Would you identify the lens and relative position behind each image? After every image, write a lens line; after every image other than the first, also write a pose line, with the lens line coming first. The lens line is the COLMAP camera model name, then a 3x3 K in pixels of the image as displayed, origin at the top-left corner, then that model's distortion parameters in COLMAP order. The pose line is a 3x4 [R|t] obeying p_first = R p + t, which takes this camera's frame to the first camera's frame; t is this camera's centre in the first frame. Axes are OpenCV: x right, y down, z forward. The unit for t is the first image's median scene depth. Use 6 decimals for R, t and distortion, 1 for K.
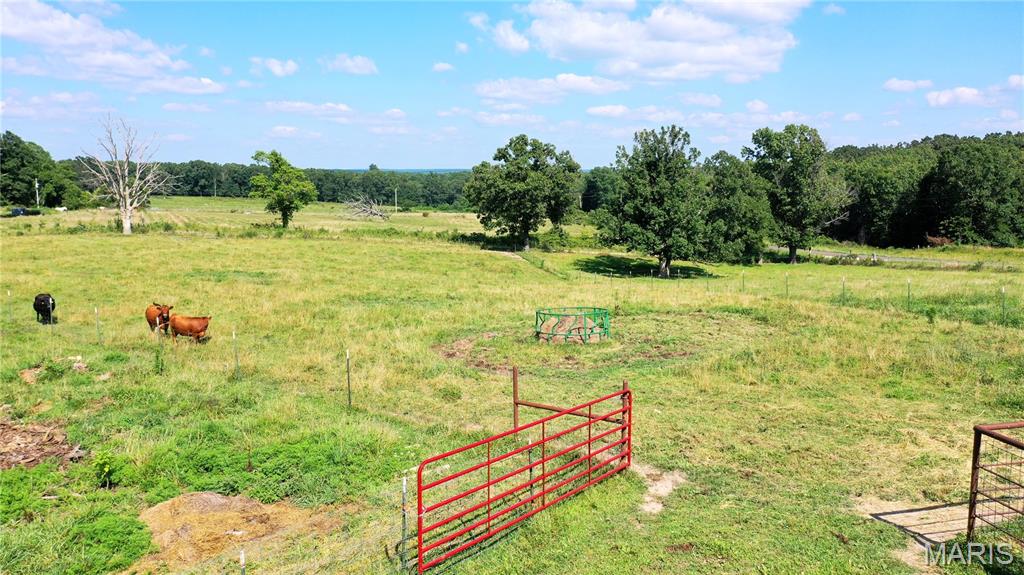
lens RADIAL K [[817.3, 0, 517.7], [0, 817.3, 289.5], [0, 0, 1]] dist [0.009206, -0.002059]
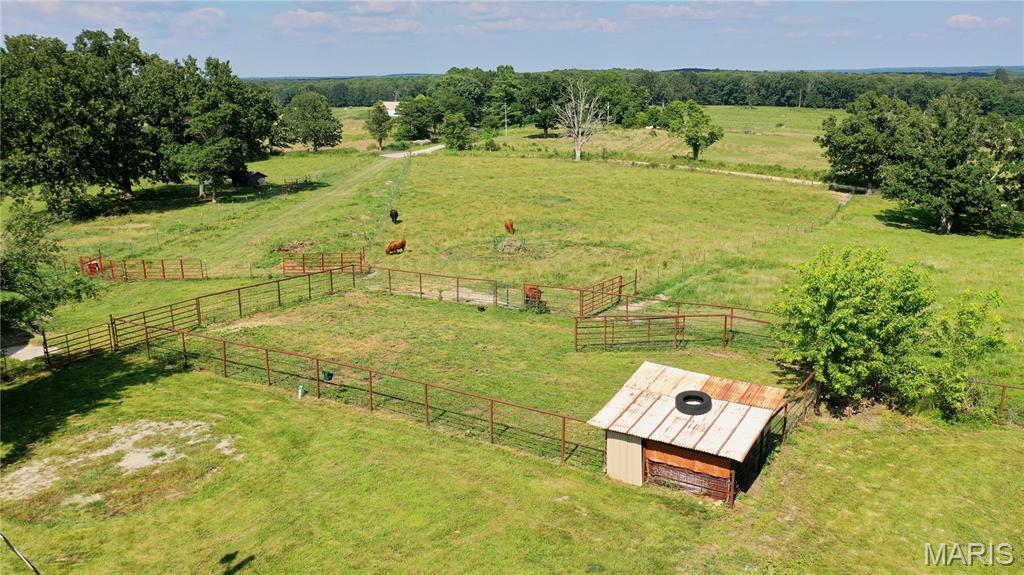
lens RADIAL K [[817.3, 0, 510.8], [0, 817.3, 288.6], [0, 0, 1]] dist [0.009206, -0.002059]
pose [[0.731723, 0.164865, -0.661363, 0.103758], [-0.085226, 0.984822, 0.151204, -0.011835], [0.676253, -0.054274, 0.734667, -0.043472]]
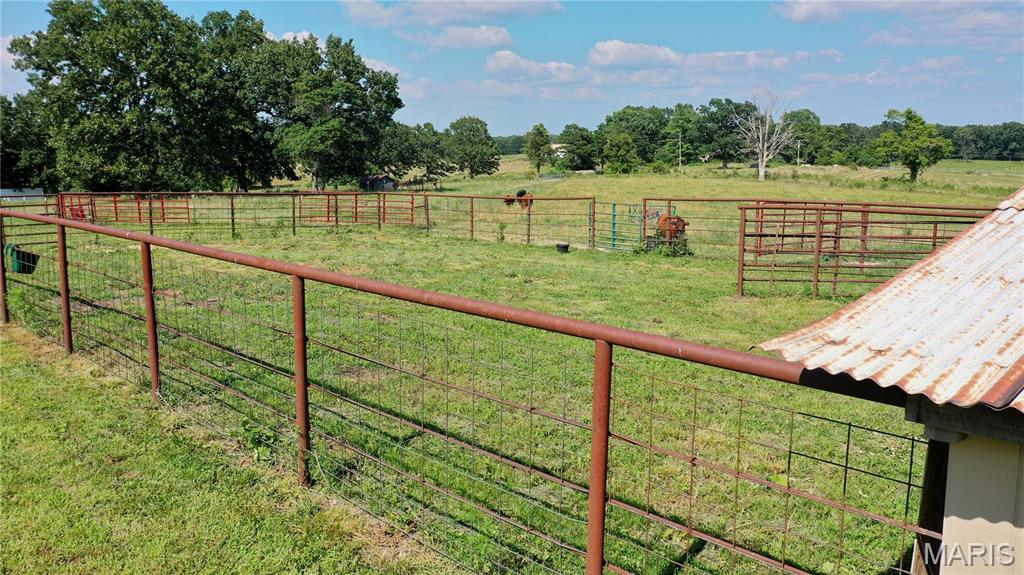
lens RADIAL K [[817.3, 0, 514.0], [0, 817.3, 282.0], [0, 0, 1]] dist [0.009206, -0.002059]
pose [[0.570456, 0.137348, -0.809763, 0.077271], [-0.111333, 0.989750, 0.089445, 0.003740], [0.813748, 0.039129, 0.579900, -0.006253]]
